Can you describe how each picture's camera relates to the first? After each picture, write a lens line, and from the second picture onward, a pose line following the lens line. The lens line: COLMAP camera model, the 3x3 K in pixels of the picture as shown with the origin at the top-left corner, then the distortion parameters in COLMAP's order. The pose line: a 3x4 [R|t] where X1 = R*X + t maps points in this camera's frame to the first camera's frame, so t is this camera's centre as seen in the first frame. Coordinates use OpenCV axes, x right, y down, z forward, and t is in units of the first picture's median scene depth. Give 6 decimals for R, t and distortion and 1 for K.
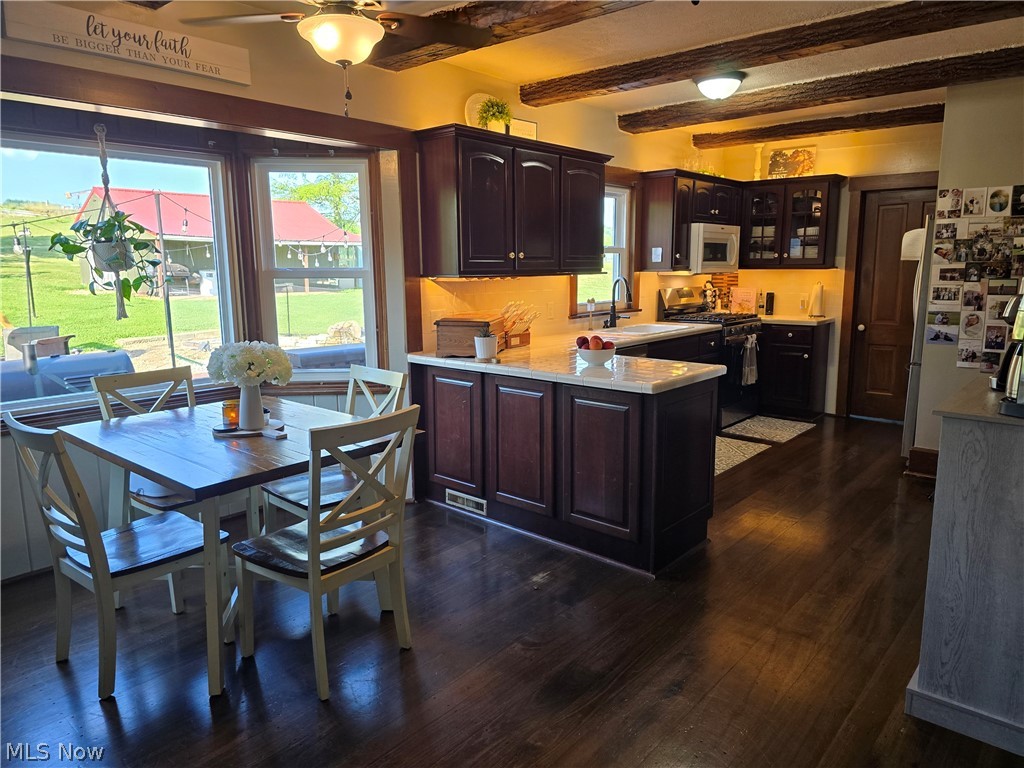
lens RADIAL K [[686.6, 0, 509.5], [0, 686.6, 378.7], [0, 0, 1]] dist [0.069310, -0.061825]
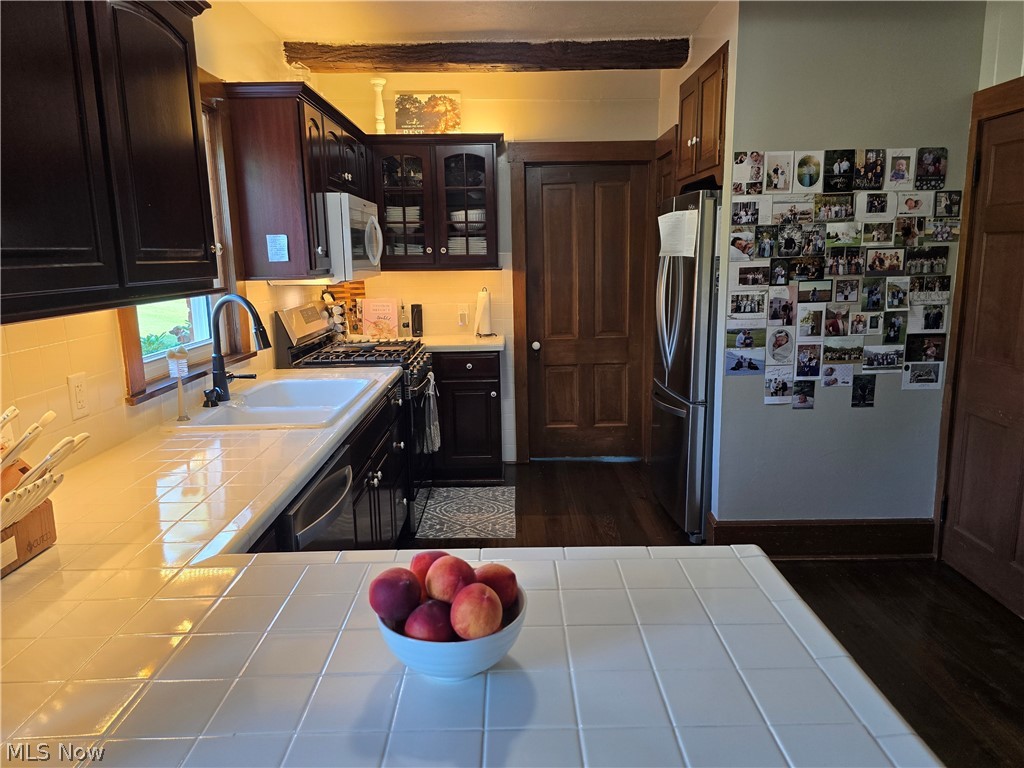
lens RADIAL K [[686.6, 0, 509.5], [0, 686.6, 378.7], [0, 0, 1]] dist [0.069310, -0.061825]
pose [[0.746123, -0.127469, 0.653492, -0.016753], [0.123244, 0.990982, 0.052585, -0.113565], [-0.654302, 0.041304, 0.755105, 0.639203]]
